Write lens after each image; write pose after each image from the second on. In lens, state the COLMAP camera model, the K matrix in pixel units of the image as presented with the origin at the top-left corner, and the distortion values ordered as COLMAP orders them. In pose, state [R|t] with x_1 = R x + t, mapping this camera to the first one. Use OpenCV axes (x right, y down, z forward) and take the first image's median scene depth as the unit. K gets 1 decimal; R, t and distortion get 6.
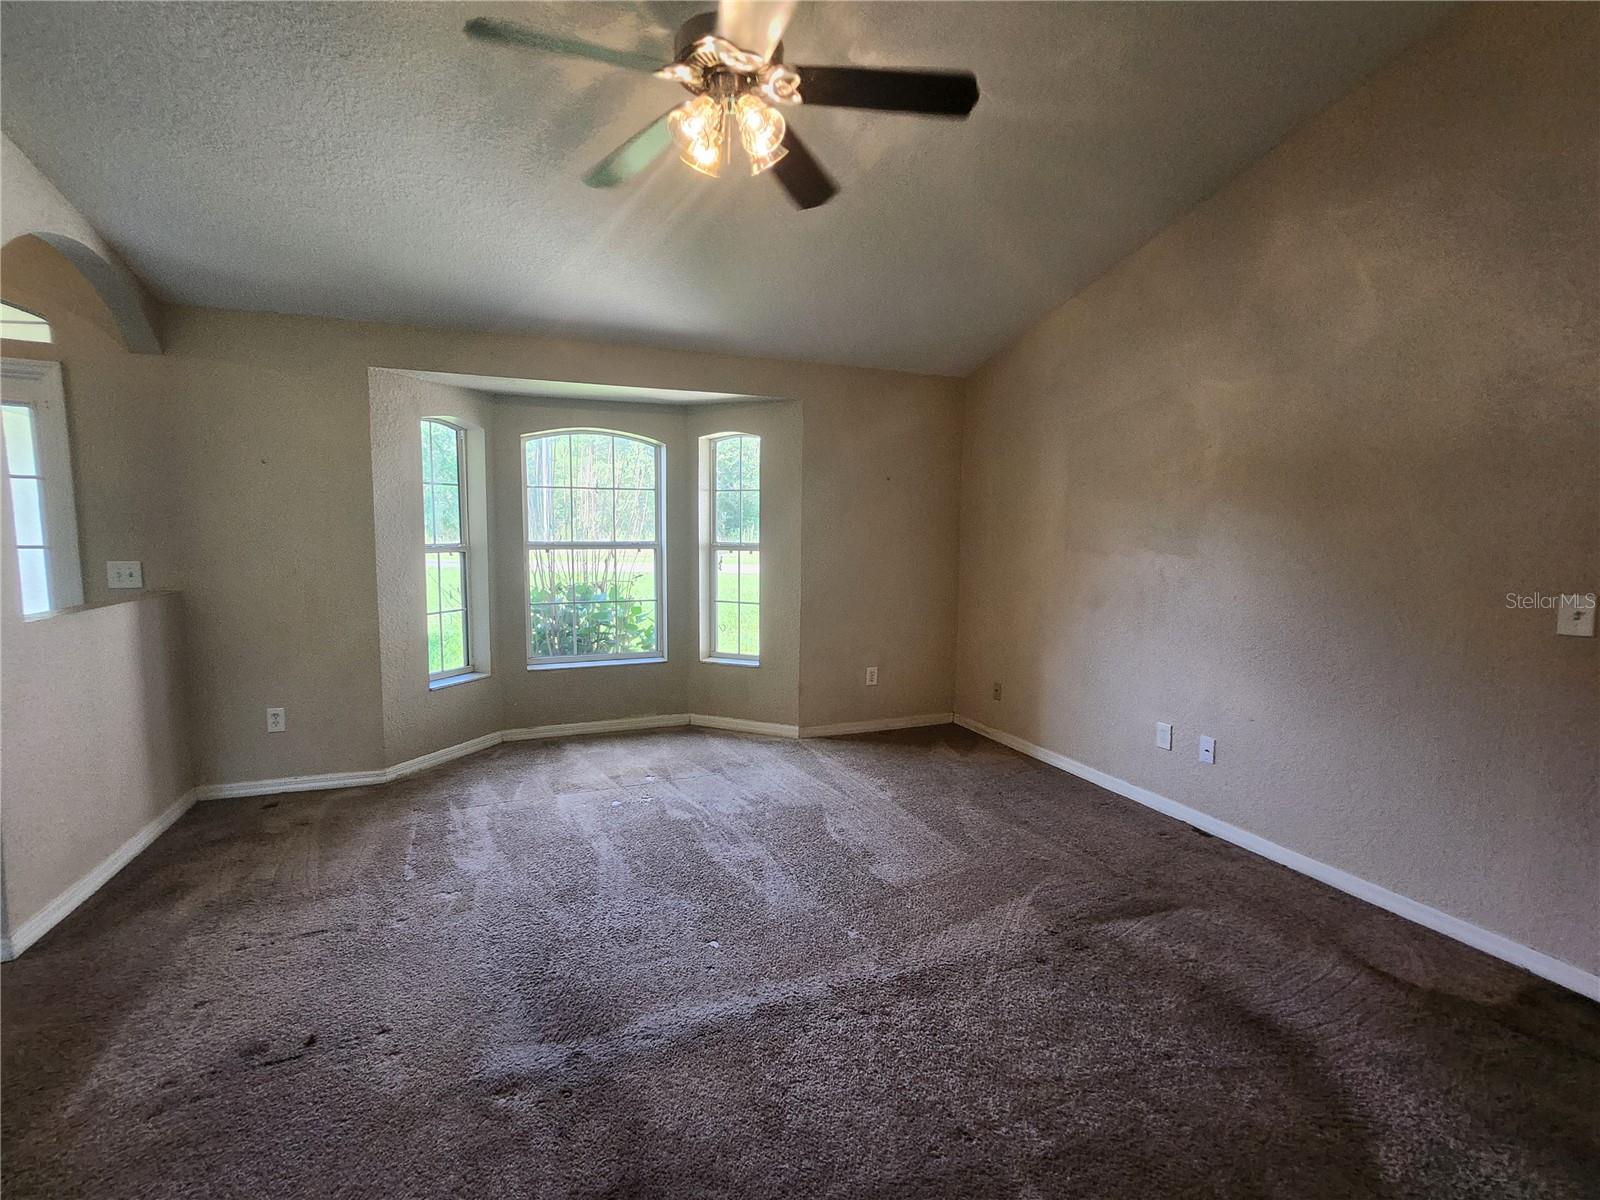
lens RADIAL K [[751.1, 0, 803.5], [0, 751.1, 598.5], [0, 0, 1]] dist [-0.019544, 0.006021]
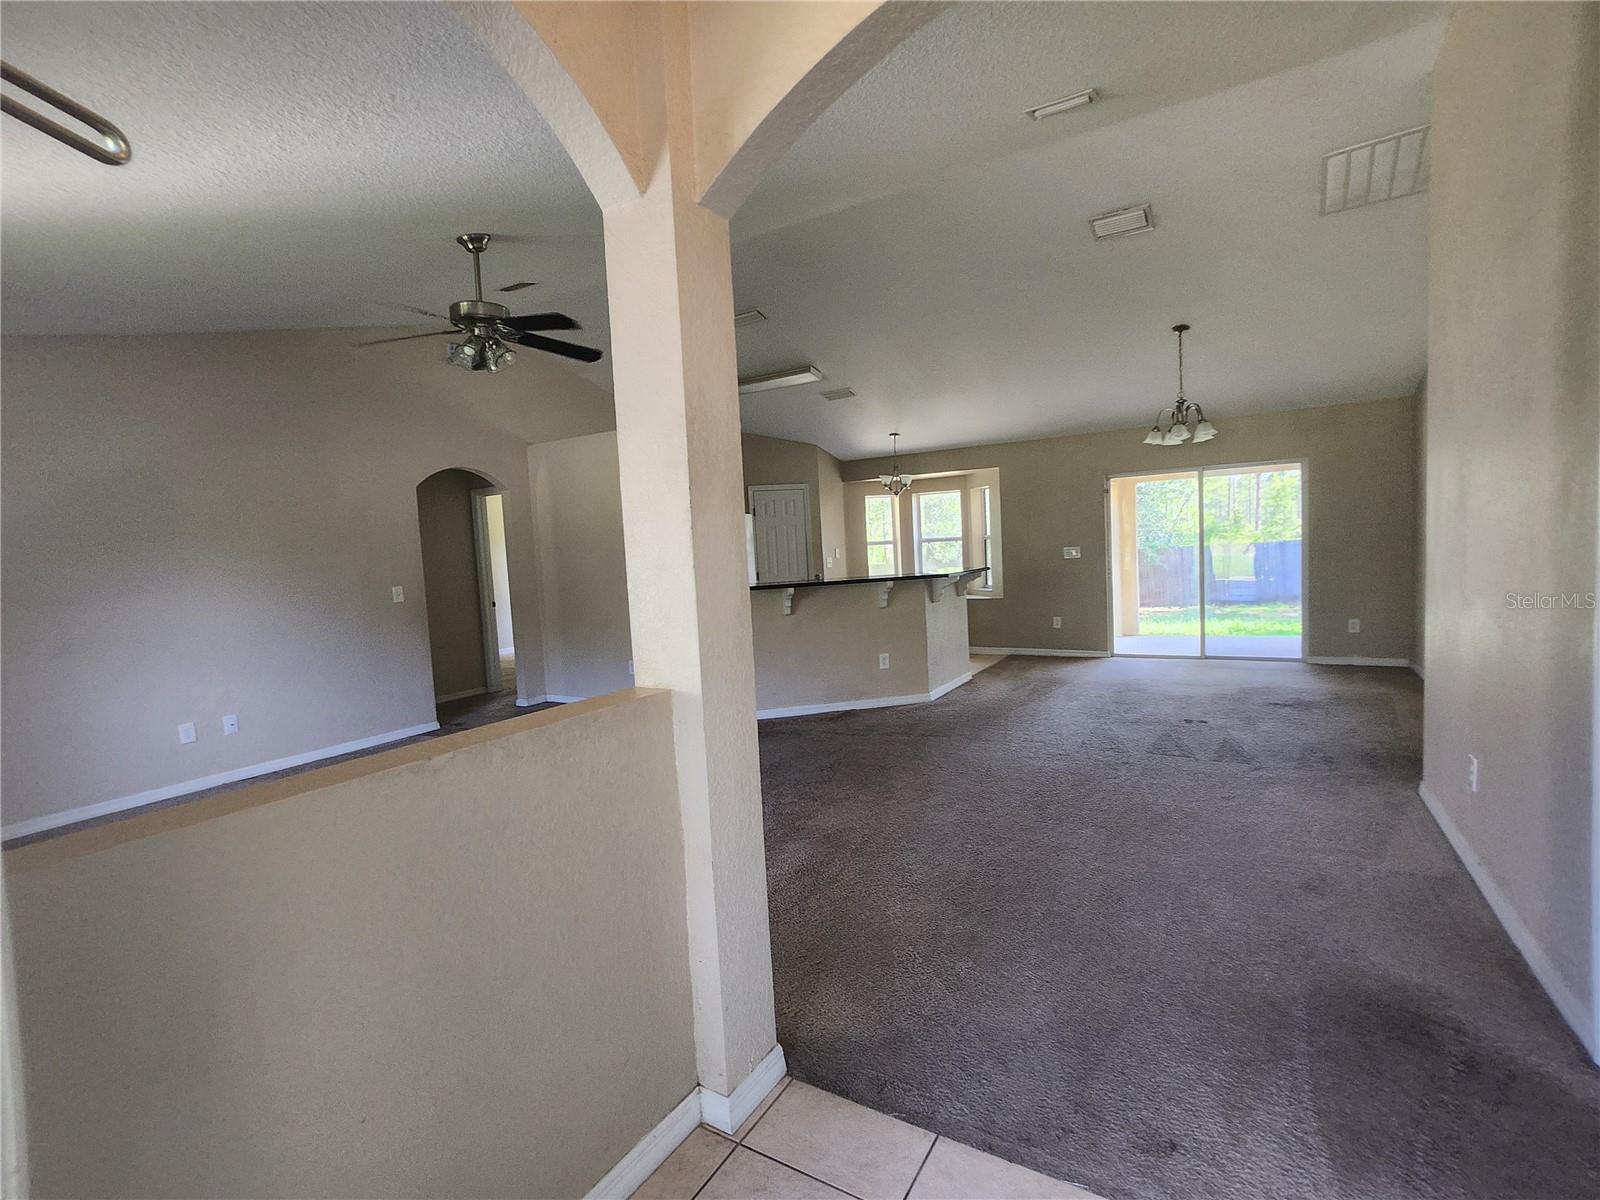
lens RADIAL K [[751.1, 0, 791.6], [0, 751.1, 597.1], [0, 0, 1]] dist [-0.019544, 0.006021]
pose [[-0.590566, -0.034598, 0.806247, -1.245991], [0.123629, 0.983408, 0.132757, -0.095828], [-0.797463, 0.178077, -0.576490, 0.924256]]
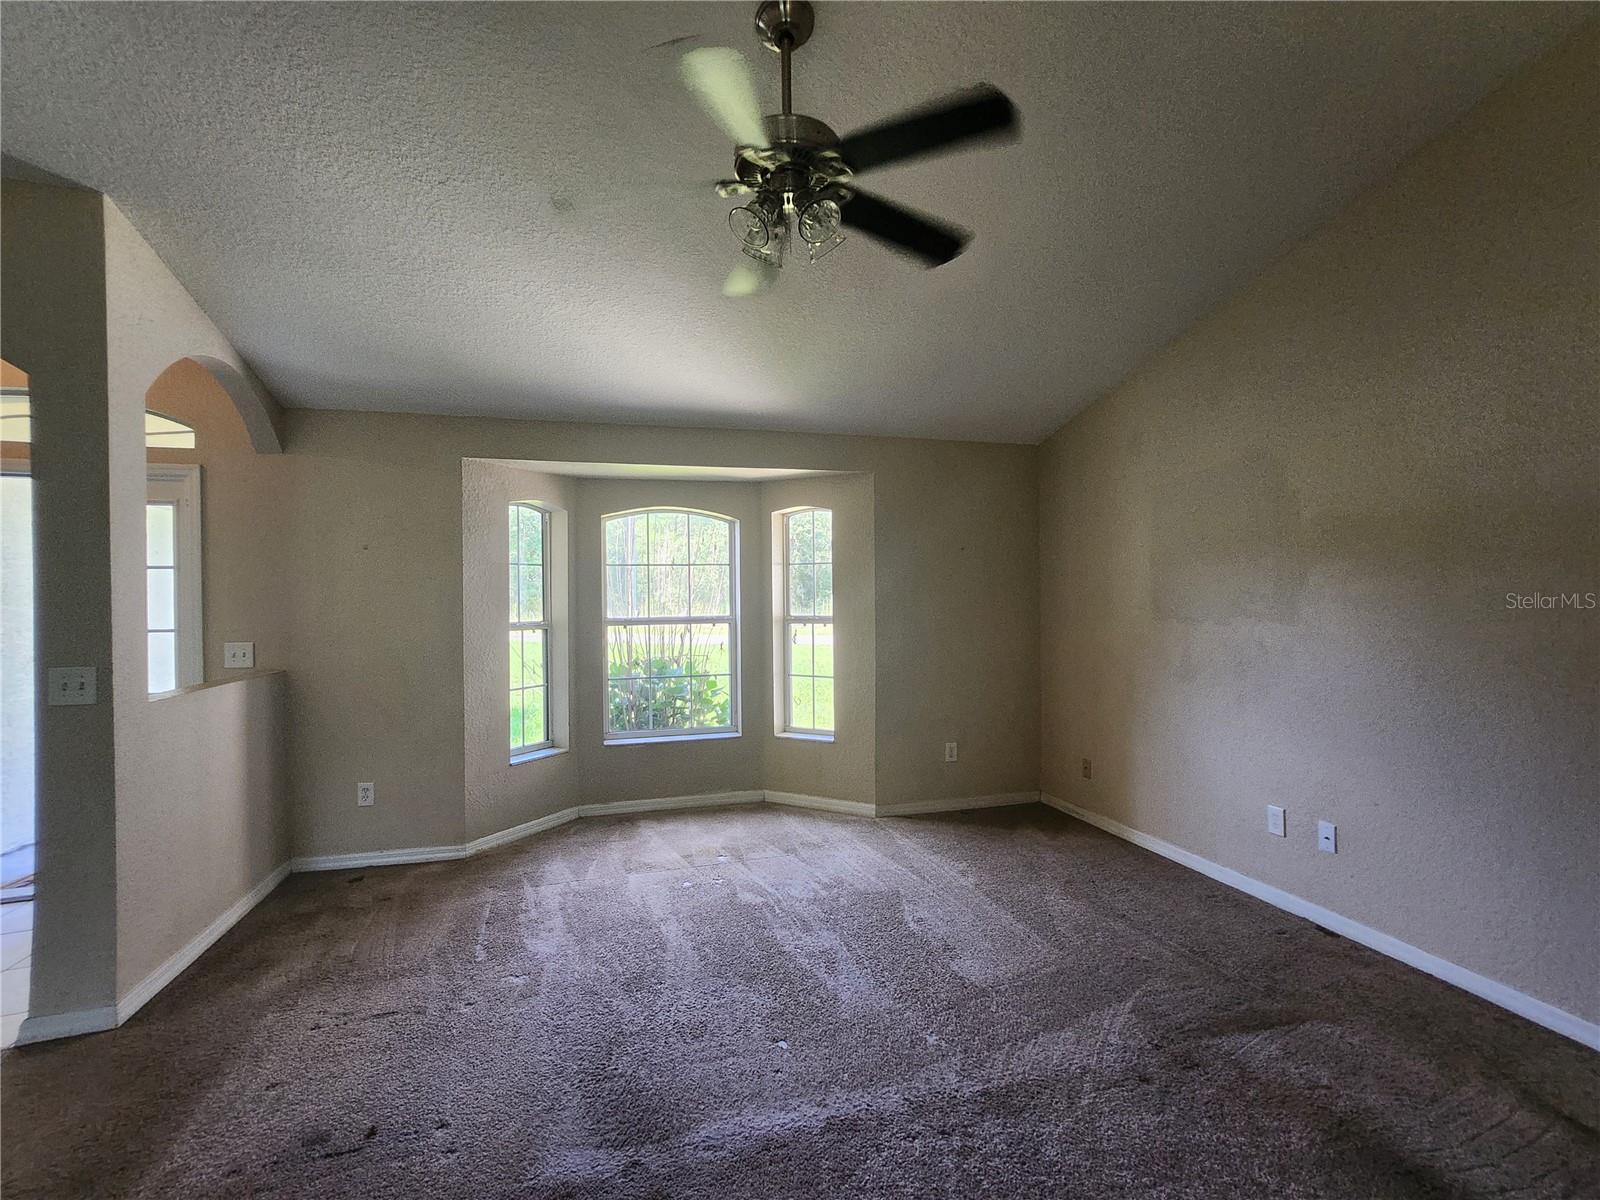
lens RADIAL K [[751.1, 0, 804.1], [0, 751.1, 595.8], [0, 0, 1]] dist [-0.019544, 0.006021]
pose [[0.994143, -0.018112, -0.106544, 0.013109], [0.007871, 0.995373, -0.095765, -0.007228], [0.107785, 0.094366, 0.989686, 0.013716]]
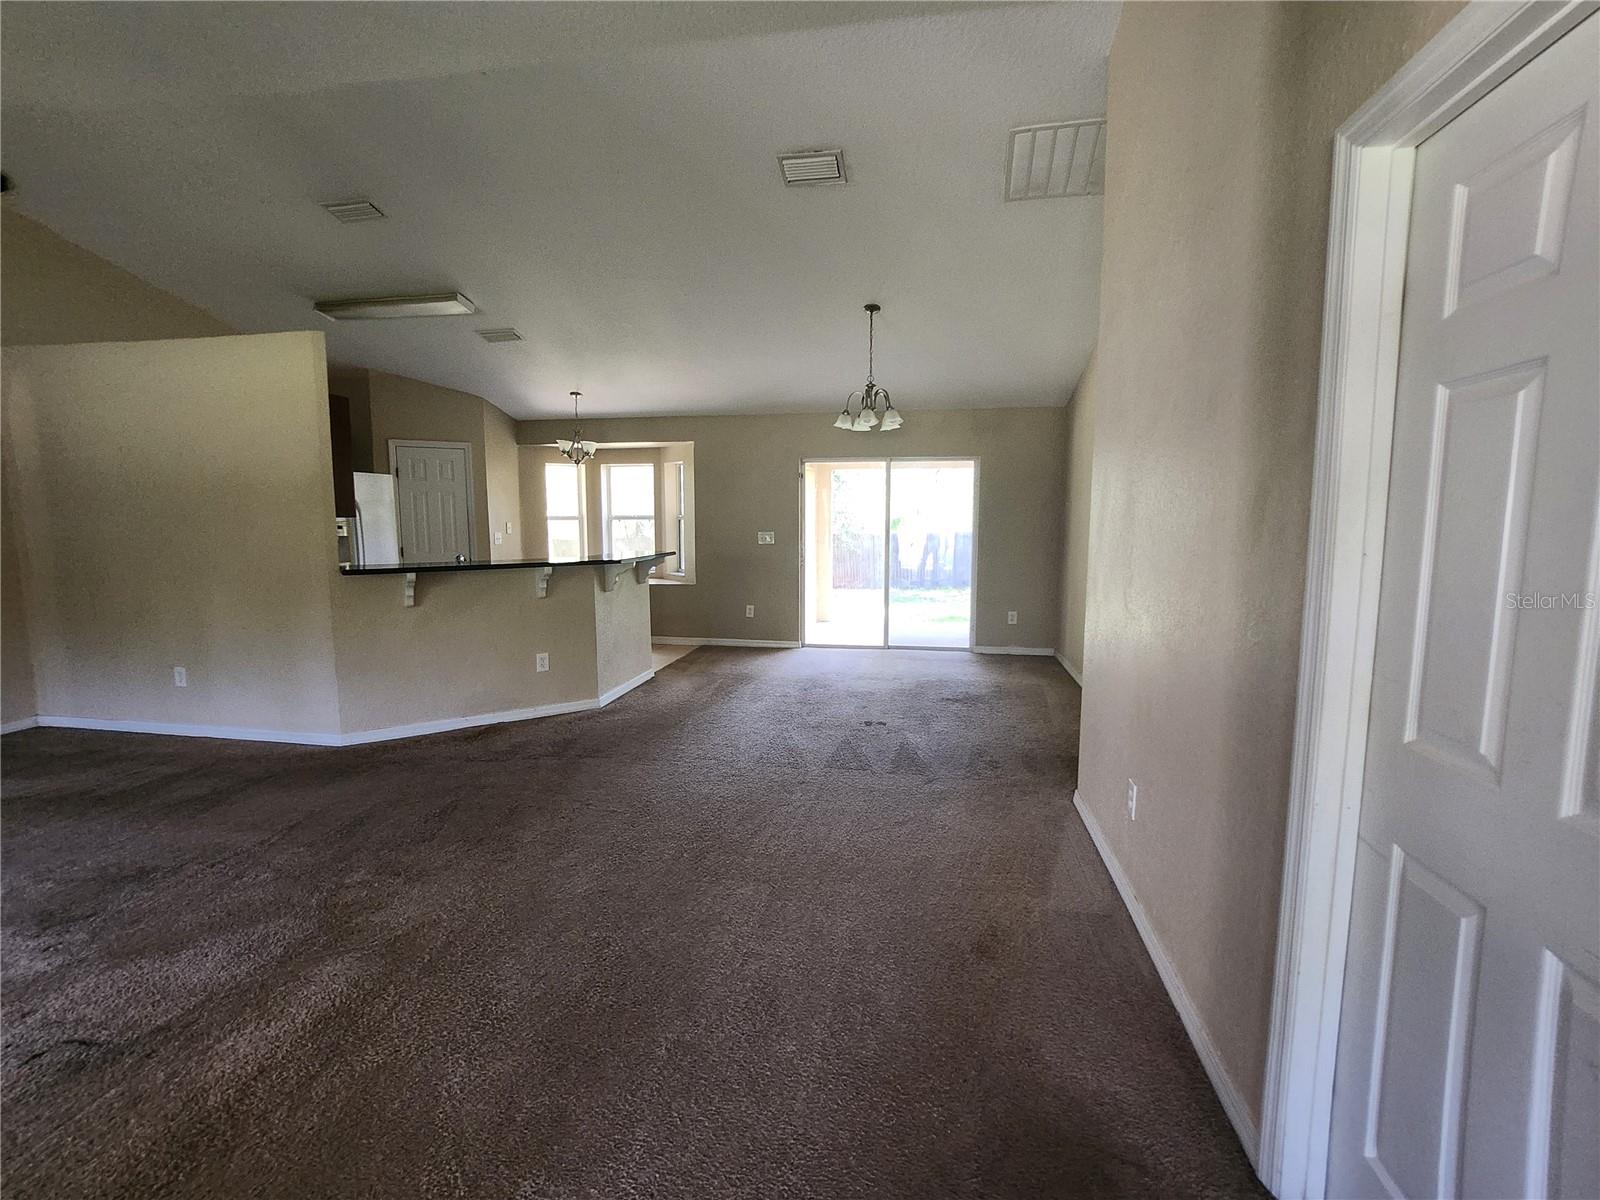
lens RADIAL K [[751.1, 0, 791.8], [0, 751.1, 596.9], [0, 0, 1]] dist [-0.019544, 0.006021]
pose [[-0.842066, -0.068786, 0.534970, -1.138741], [0.045207, 0.979344, 0.197082, -0.077886], [-0.537476, 0.190140, -0.821563, 0.668900]]
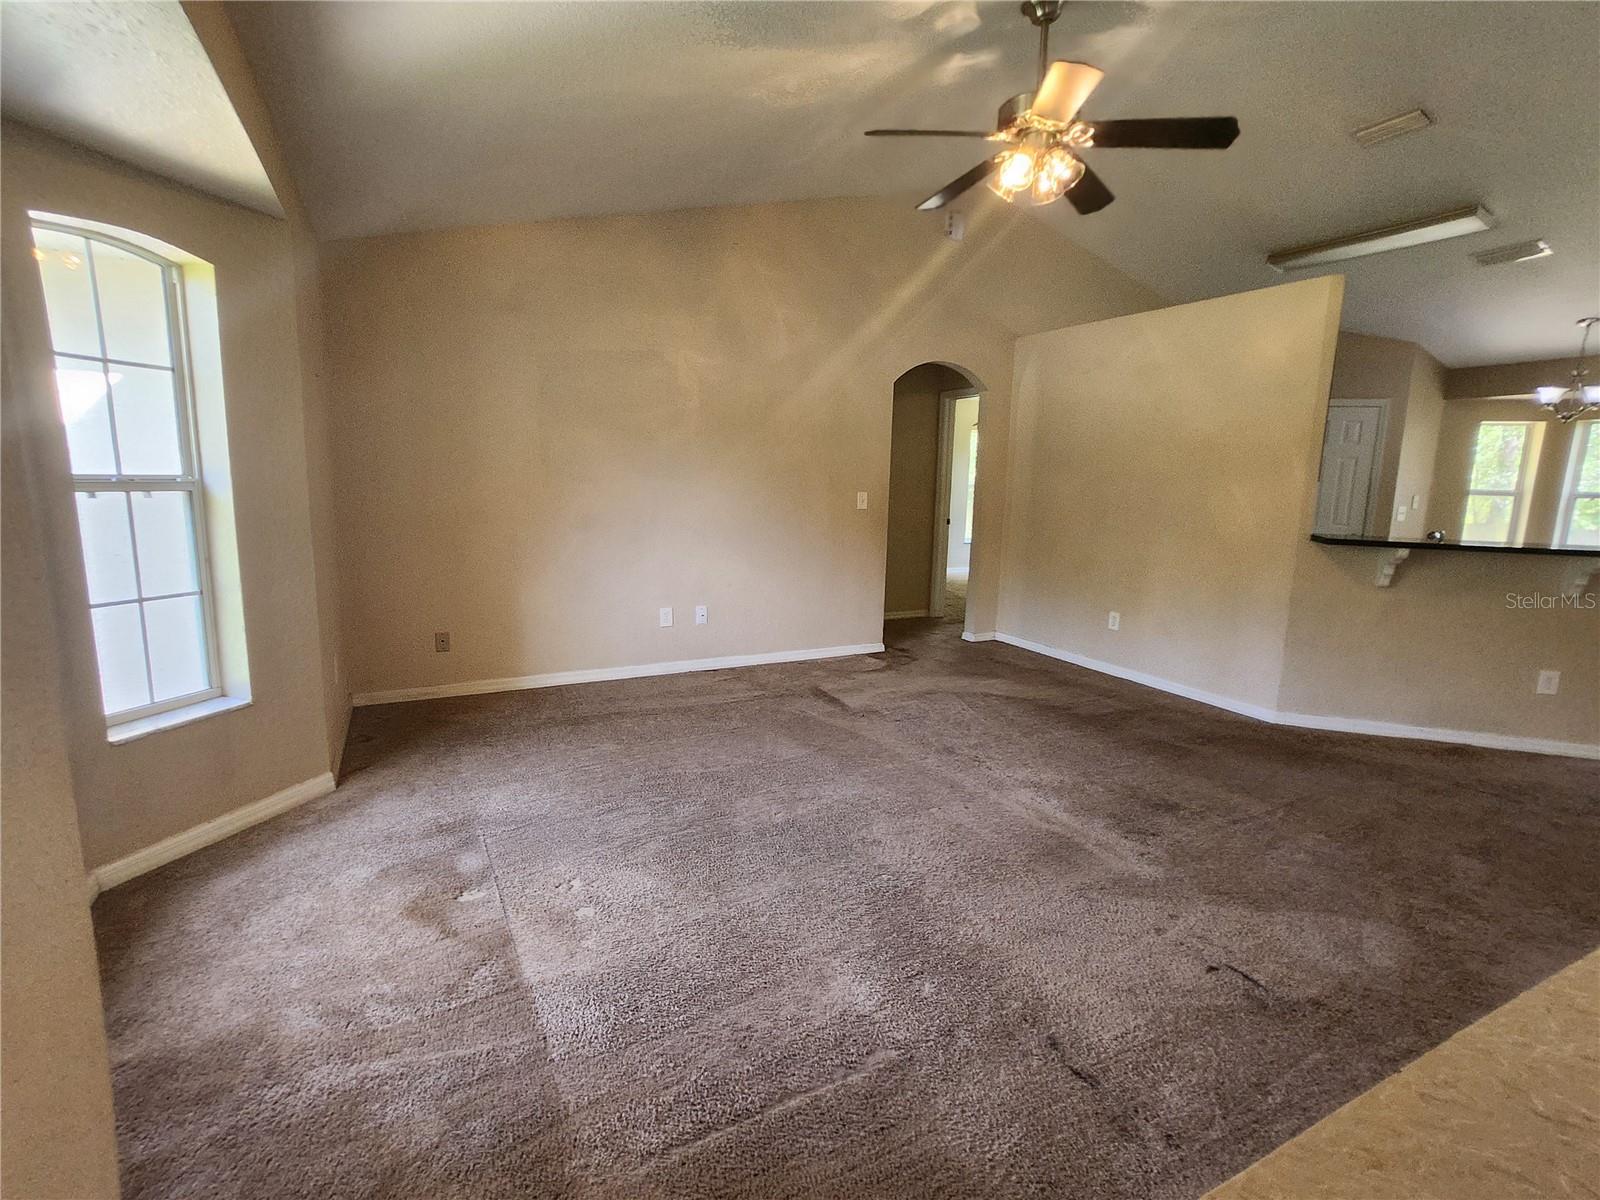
lens RADIAL K [[751.1, 0, 793.7], [0, 751.1, 590.6], [0, 0, 1]] dist [-0.019544, 0.006021]
pose [[-0.089927, -0.166300, 0.981966, -0.892695], [0.067569, 0.982670, 0.172607, -0.081956], [-0.993654, 0.081872, -0.077132, 0.935054]]
